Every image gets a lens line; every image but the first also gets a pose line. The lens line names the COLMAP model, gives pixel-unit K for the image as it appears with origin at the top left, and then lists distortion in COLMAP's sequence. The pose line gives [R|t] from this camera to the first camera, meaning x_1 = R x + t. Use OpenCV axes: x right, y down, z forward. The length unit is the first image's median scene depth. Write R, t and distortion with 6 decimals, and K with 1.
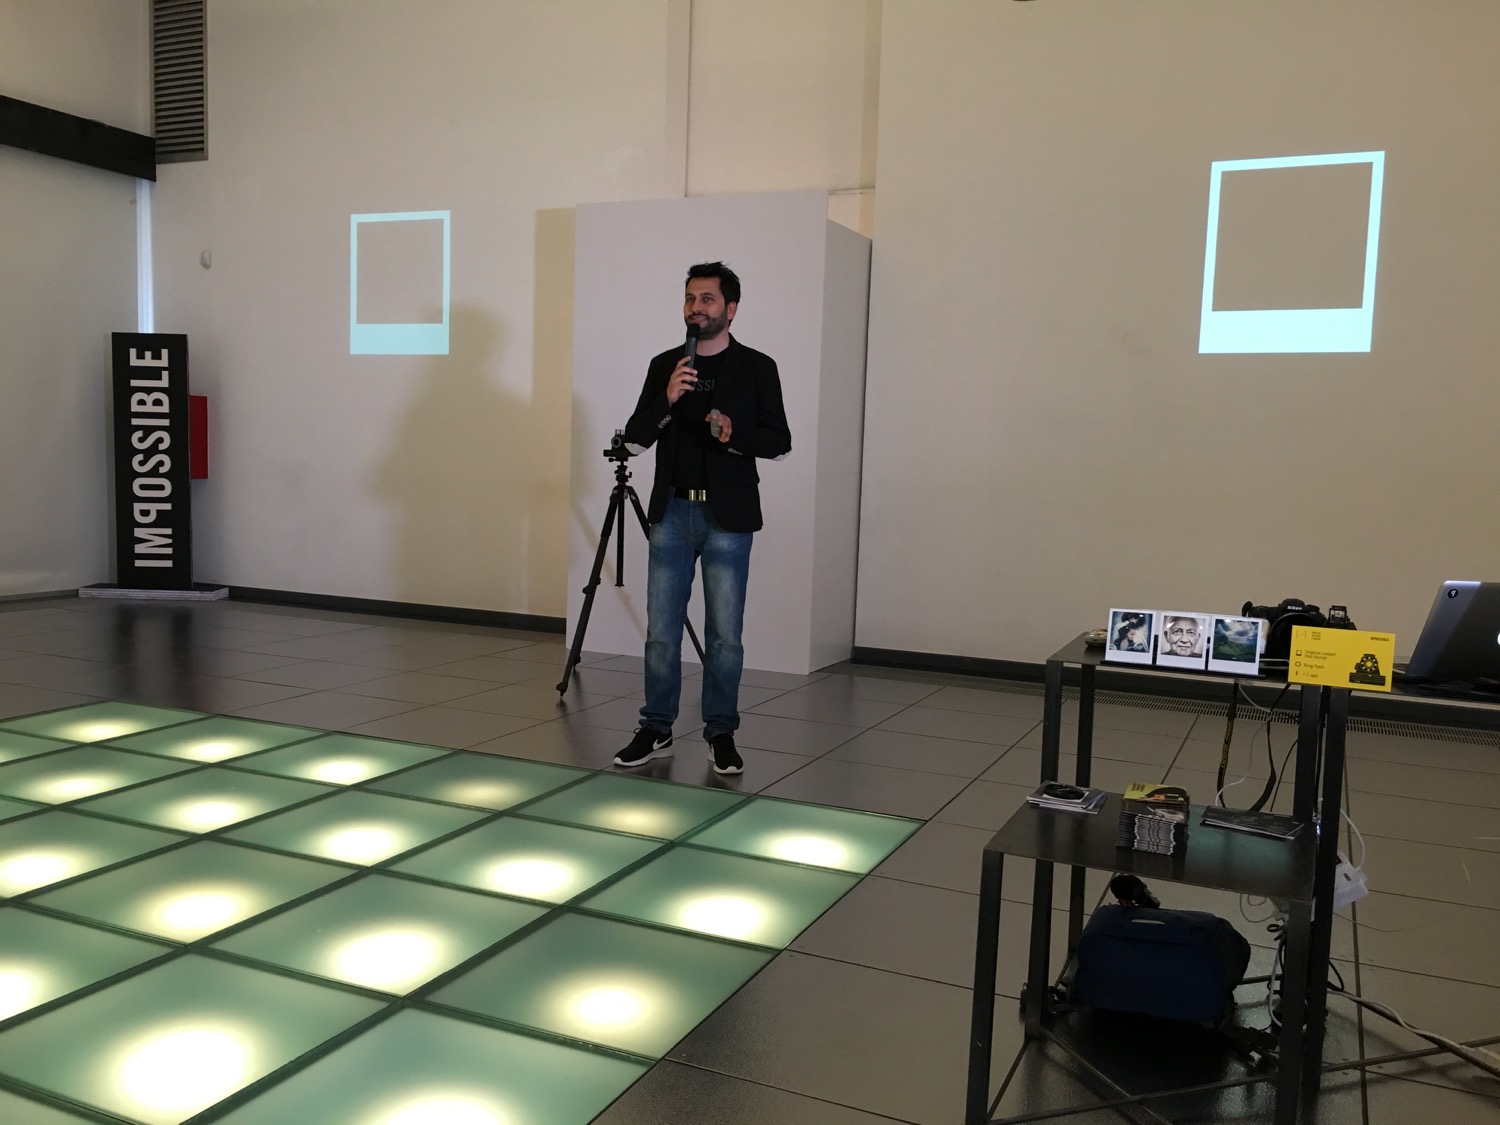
lens RADIAL K [[1269.6, 0, 750.6], [0, 1269.6, 569.0], [0, 0, 1]] dist [0.072209, -0.131138]
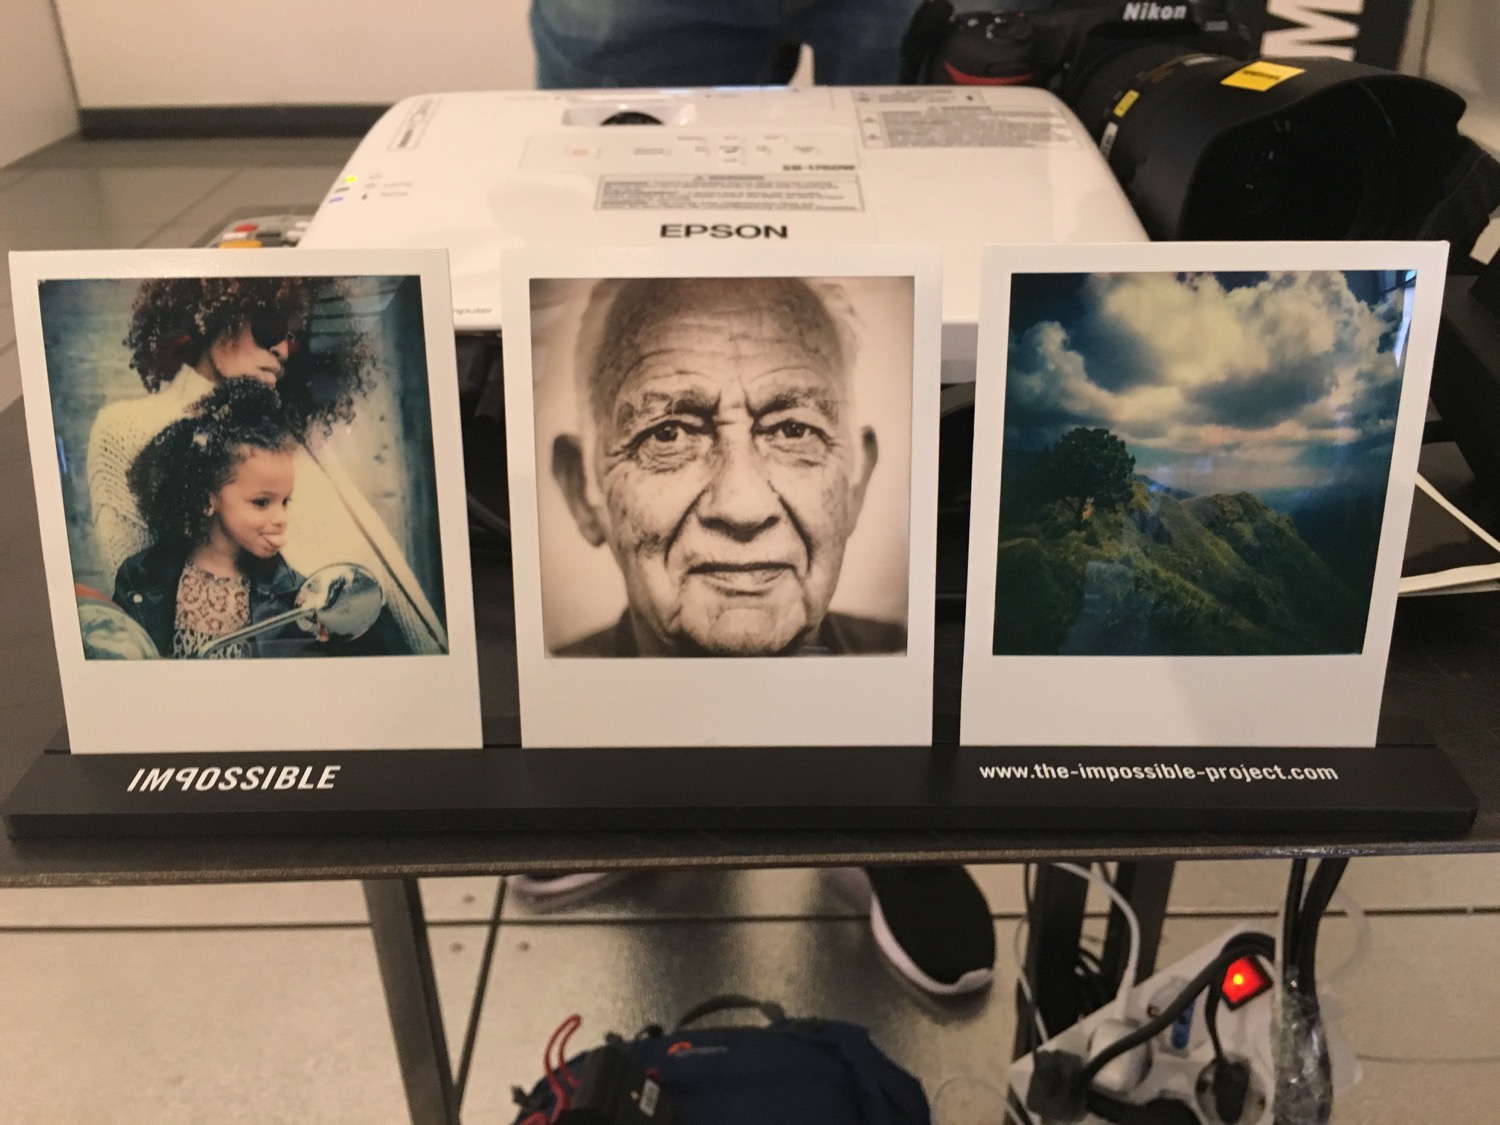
lens RADIAL K [[1269.6, 0, 750.6], [0, 1269.6, 569.0], [0, 0, 1]] dist [0.072209, -0.131138]
pose [[0.902143, -0.256490, 0.346915, 0.301255], [0.076796, 0.886719, 0.455886, 0.012113], [-0.424546, -0.384632, 0.819645, 0.908083]]
